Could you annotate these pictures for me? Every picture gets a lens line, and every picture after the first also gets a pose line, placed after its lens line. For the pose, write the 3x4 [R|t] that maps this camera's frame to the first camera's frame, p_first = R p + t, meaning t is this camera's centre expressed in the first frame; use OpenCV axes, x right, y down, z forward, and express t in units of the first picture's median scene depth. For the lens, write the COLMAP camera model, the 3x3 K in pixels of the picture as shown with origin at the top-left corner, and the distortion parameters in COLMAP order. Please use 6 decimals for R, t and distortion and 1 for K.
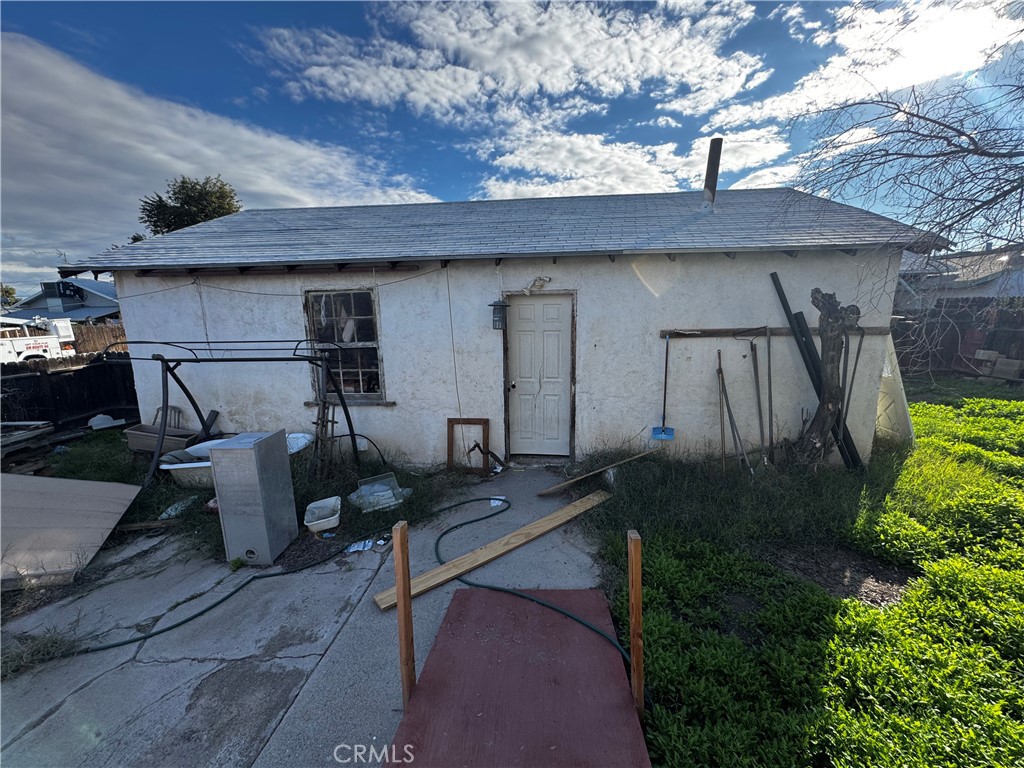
lens RADIAL K [[351.5, 0, 512.0], [0, 351.5, 384.0], [0, 0, 1]] dist [0.018127, -0.000012]
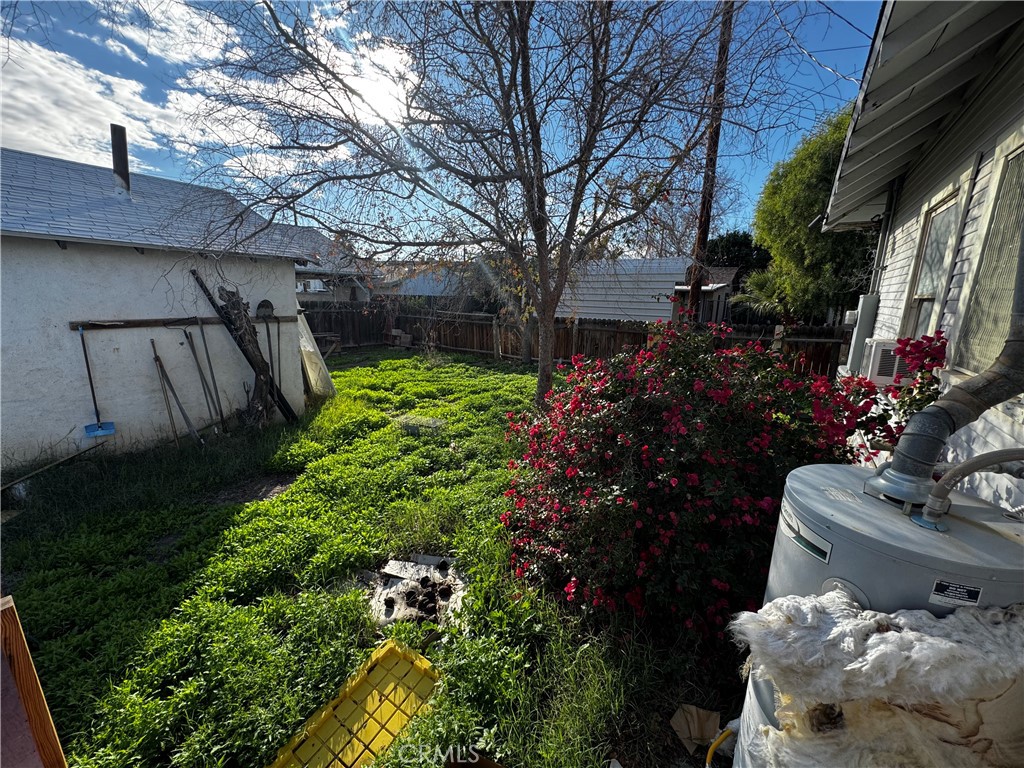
lens RADIAL K [[406.3, 0, 512.0], [0, 406.3, 384.0], [0, 0, 1]] dist [-0.008111, 0.000581]
pose [[0.517776, -0.152565, 0.841803, 0.065624], [0.138588, 0.985932, 0.093444, 0.043764], [-0.844217, 0.068281, 0.531635, -0.327198]]
